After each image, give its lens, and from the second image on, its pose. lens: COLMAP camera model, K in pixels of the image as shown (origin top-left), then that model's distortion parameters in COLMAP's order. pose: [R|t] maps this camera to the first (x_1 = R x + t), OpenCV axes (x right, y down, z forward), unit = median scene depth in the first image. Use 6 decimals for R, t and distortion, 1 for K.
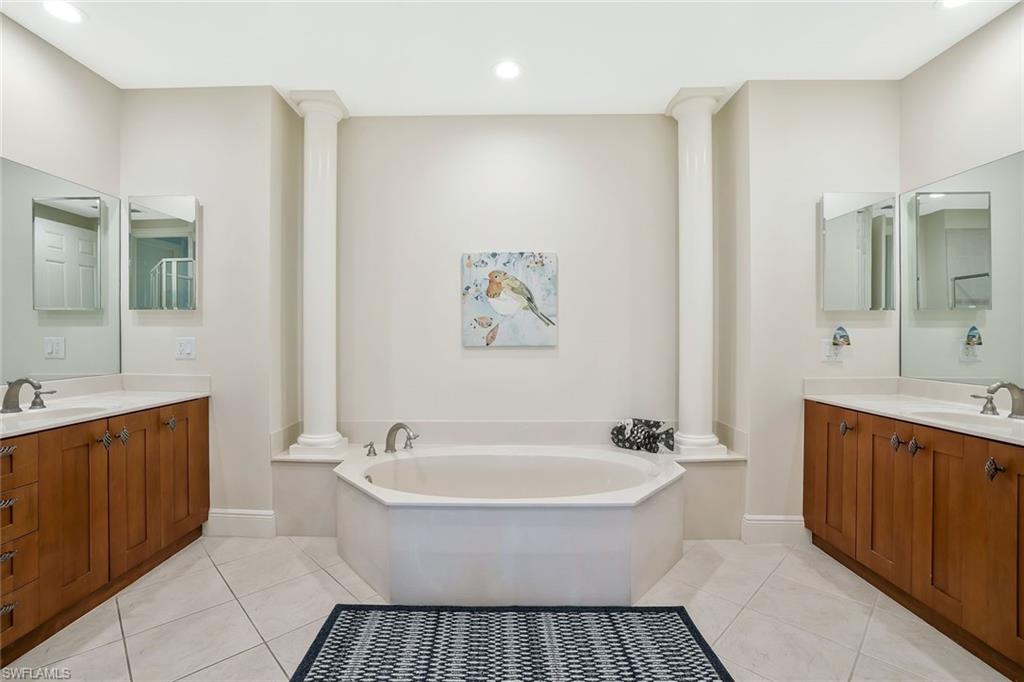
lens RADIAL K [[447.9, 0, 512.0], [0, 447.9, 341.0], [0, 0, 1]] dist [-0.002169, -0.000060]
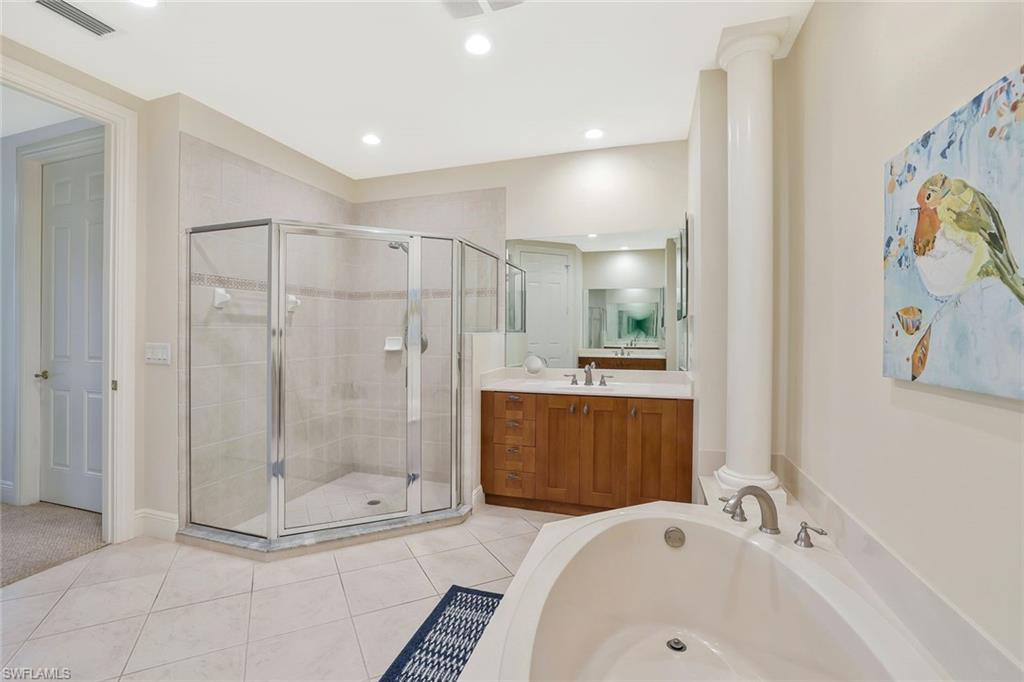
lens RADIAL K [[458.0, 0, 508.5], [0, 458.0, 329.5], [0, 0, 1]] dist [-0.000417, 0.000055]
pose [[-0.287626, -0.006237, -0.957722, 0.424107], [-0.009509, 0.999948, -0.003656, -0.029087], [0.957696, 0.008056, -0.287670, 0.777884]]
